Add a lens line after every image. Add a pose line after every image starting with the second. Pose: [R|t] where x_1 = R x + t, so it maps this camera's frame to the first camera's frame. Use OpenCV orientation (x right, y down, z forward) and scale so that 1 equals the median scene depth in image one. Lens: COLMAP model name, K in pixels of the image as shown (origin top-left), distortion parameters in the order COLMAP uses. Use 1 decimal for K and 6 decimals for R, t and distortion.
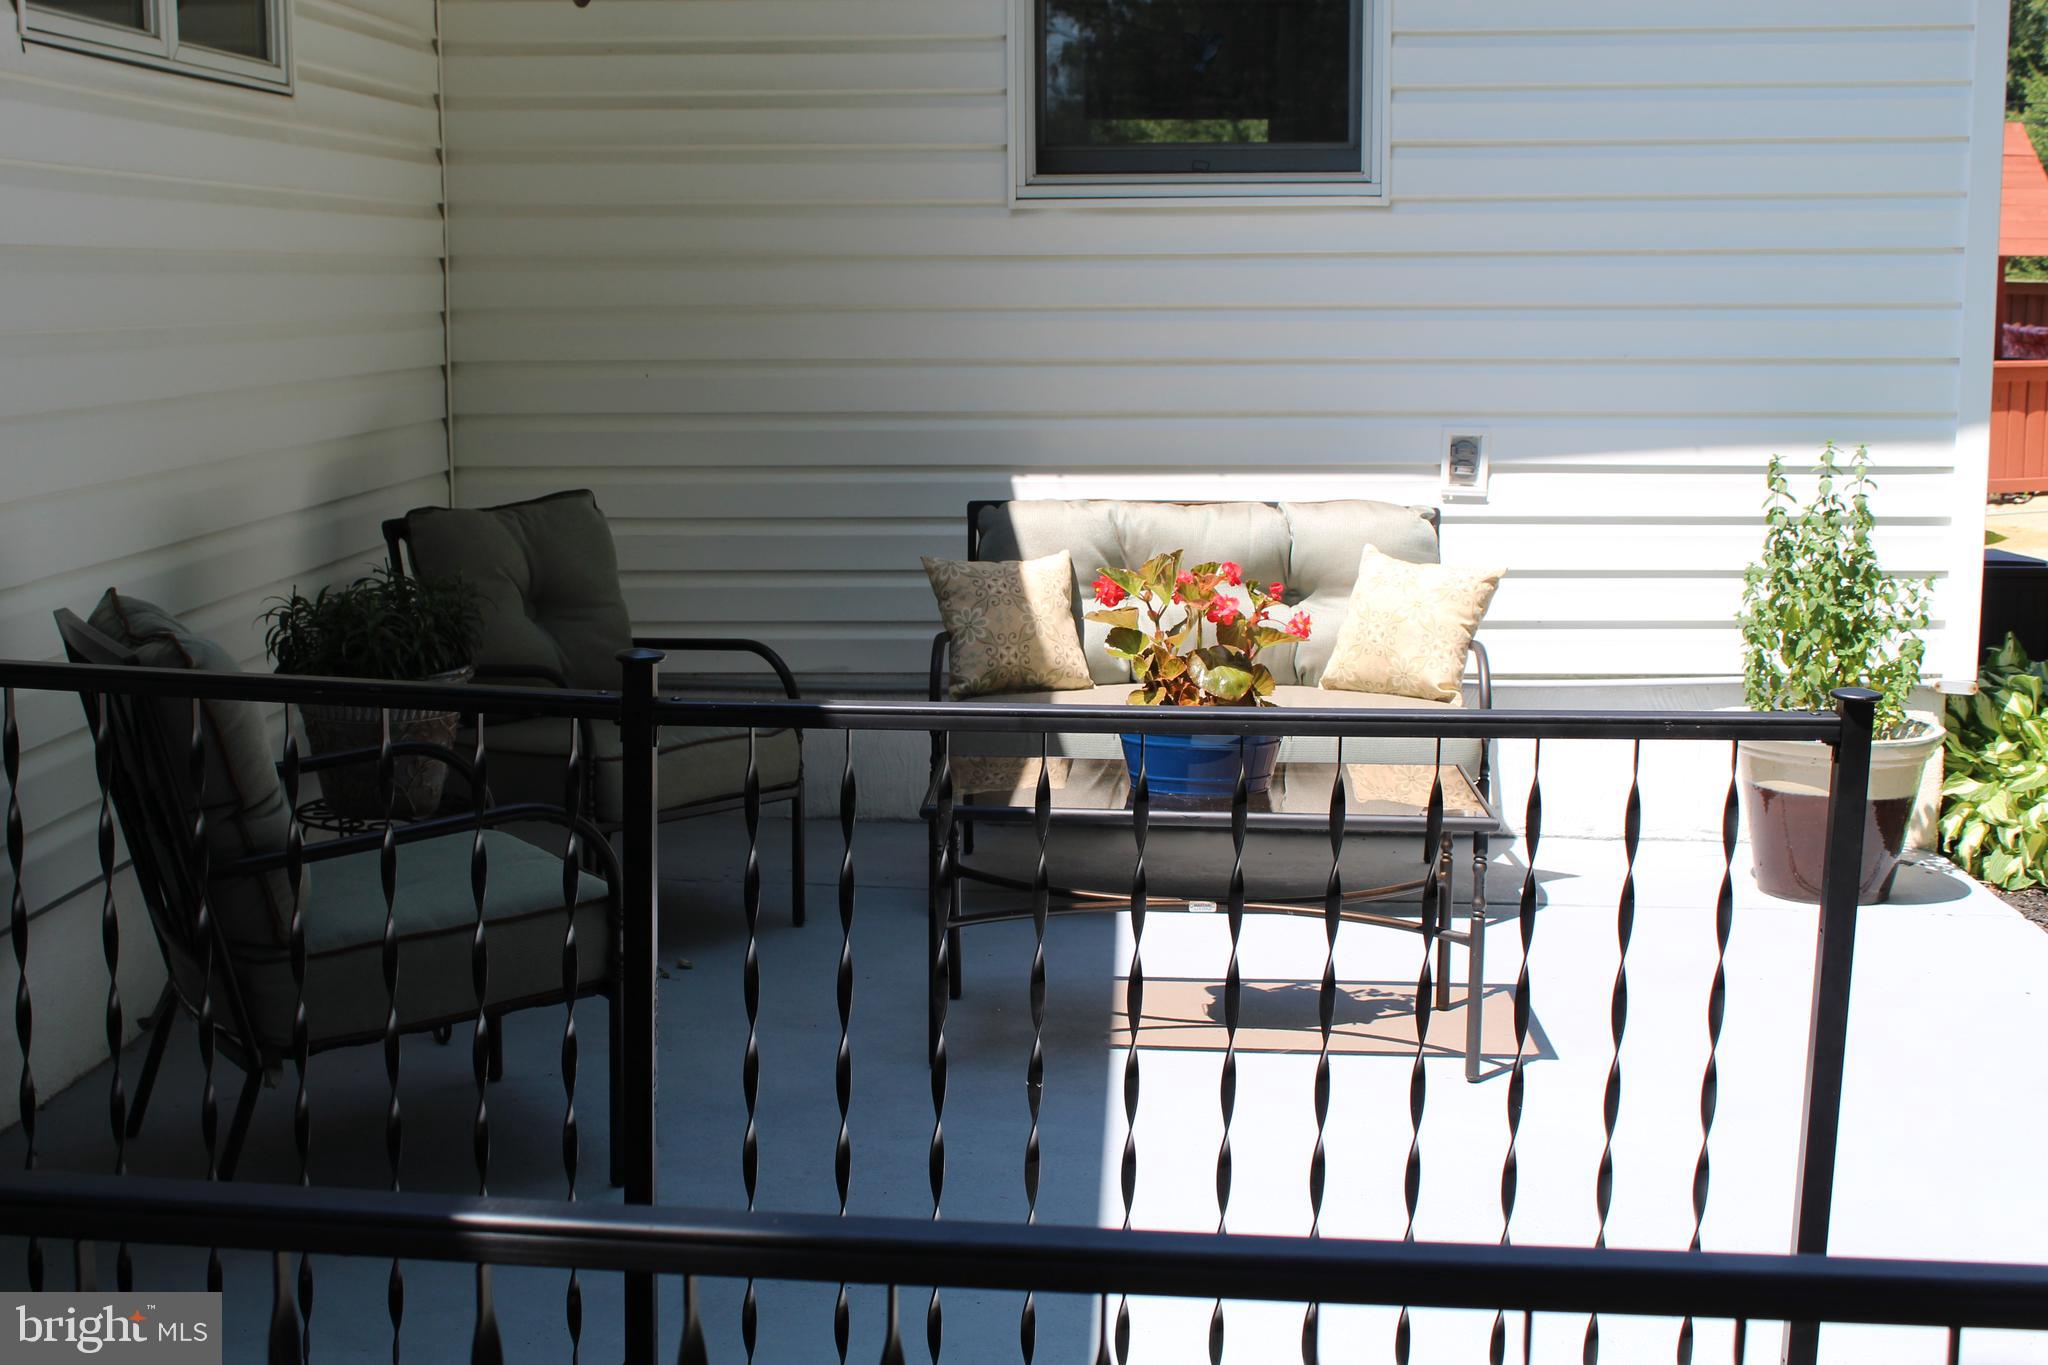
lens RADIAL K [[2564.9, 0, 1024.0], [0, 2564.9, 682.5], [0, 0, 1]] dist [-0.081143, 0.159556]
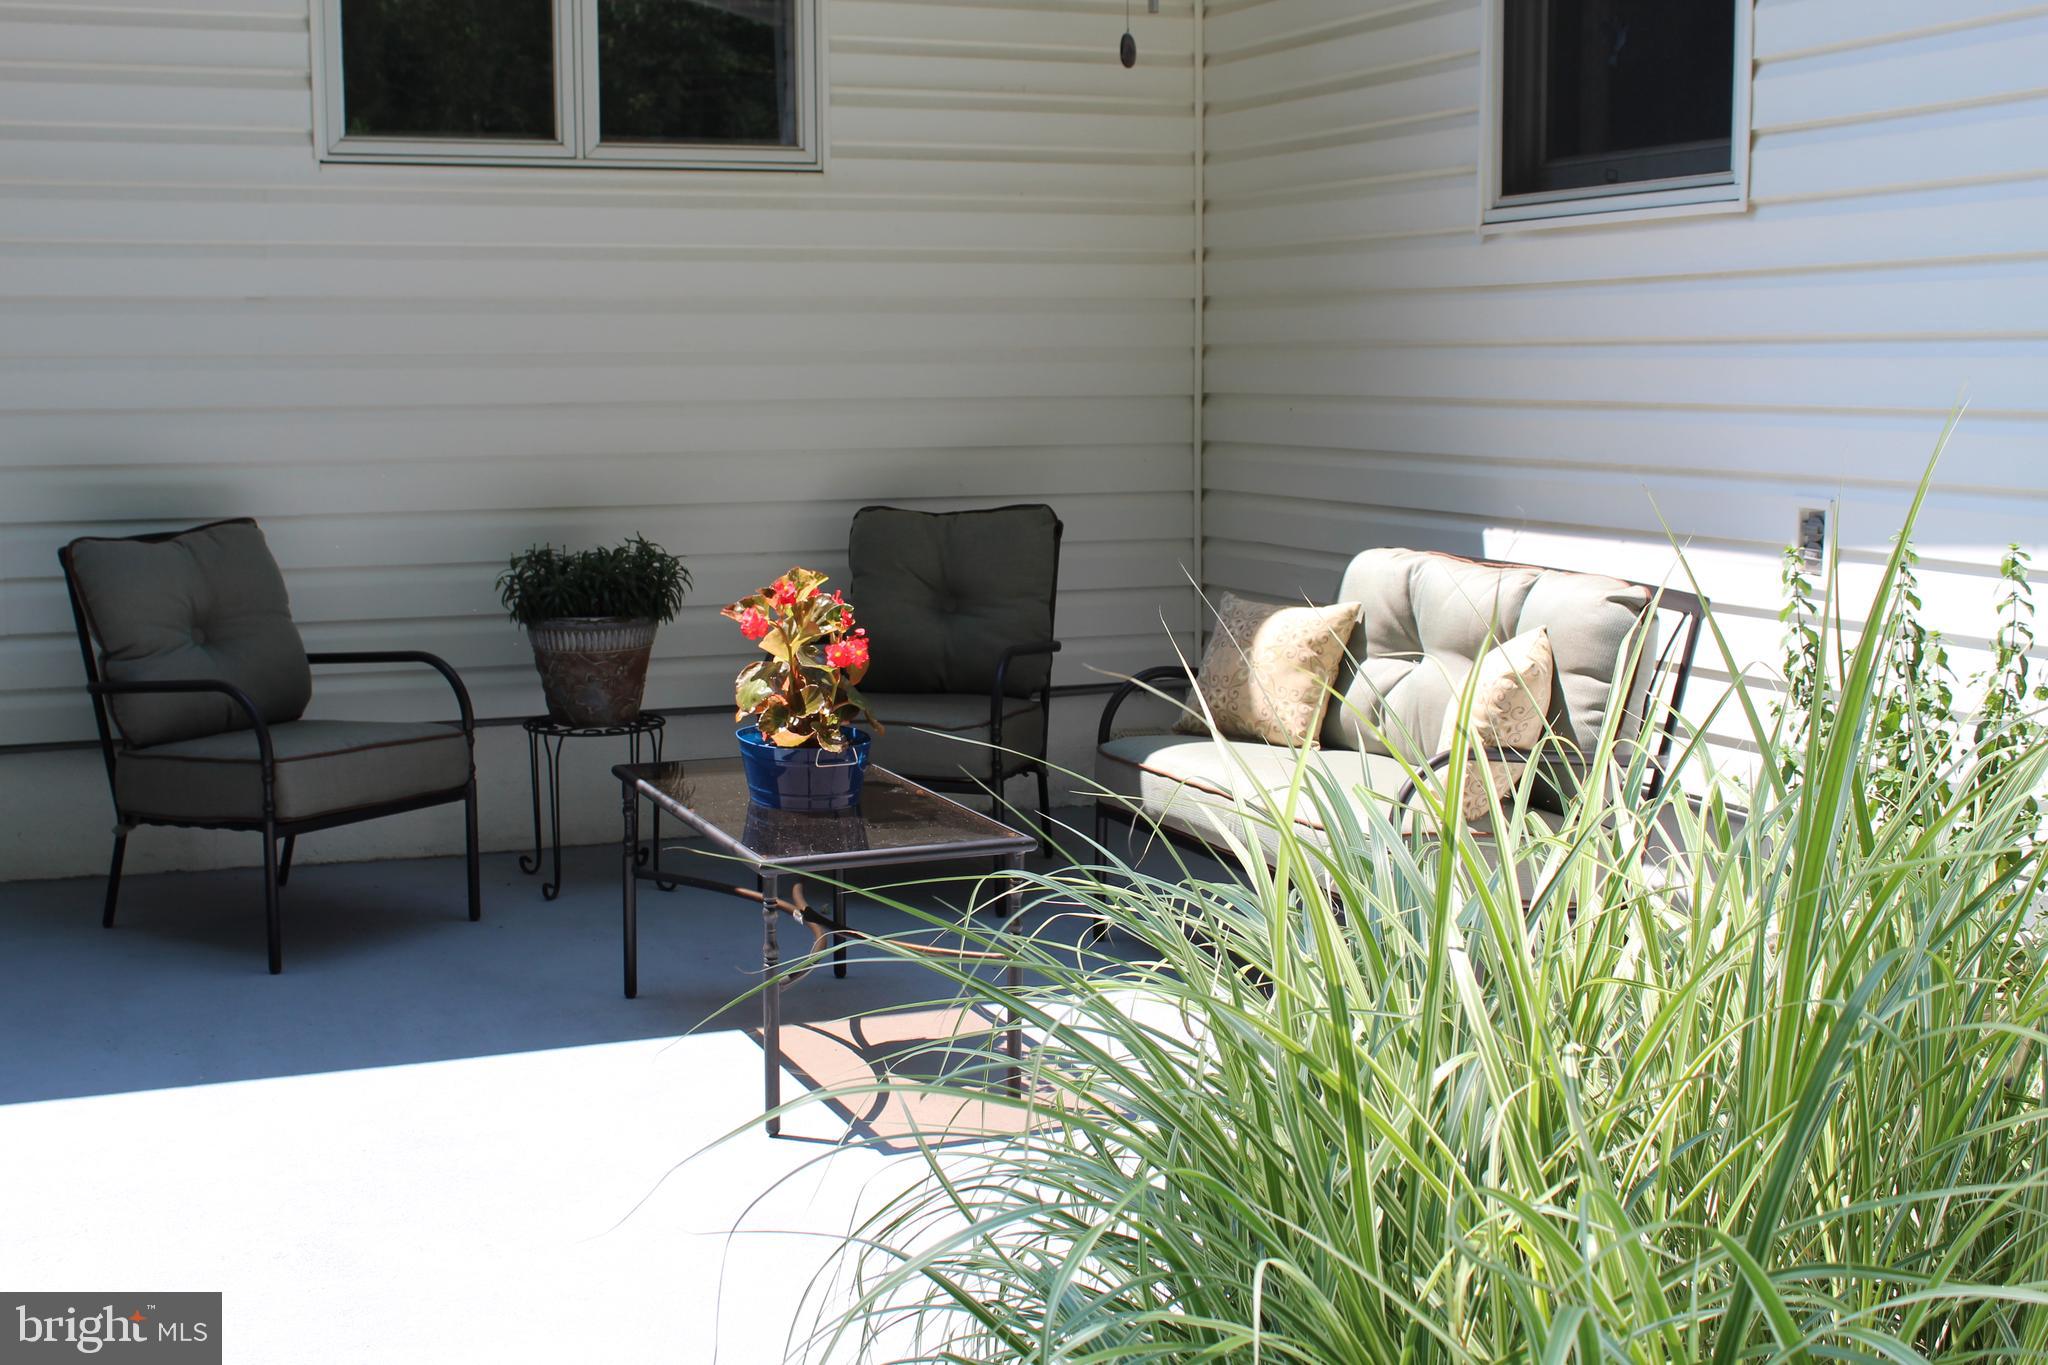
lens RADIAL K [[2564.9, 0, 1024.0], [0, 2564.9, 682.5], [0, 0, 1]] dist [-0.081143, 0.159556]
pose [[0.428700, 0.114395, -0.896175, 0.765834], [-0.136242, 0.988793, 0.061044, -0.060609], [0.893115, 0.095927, 0.439481, 0.470042]]
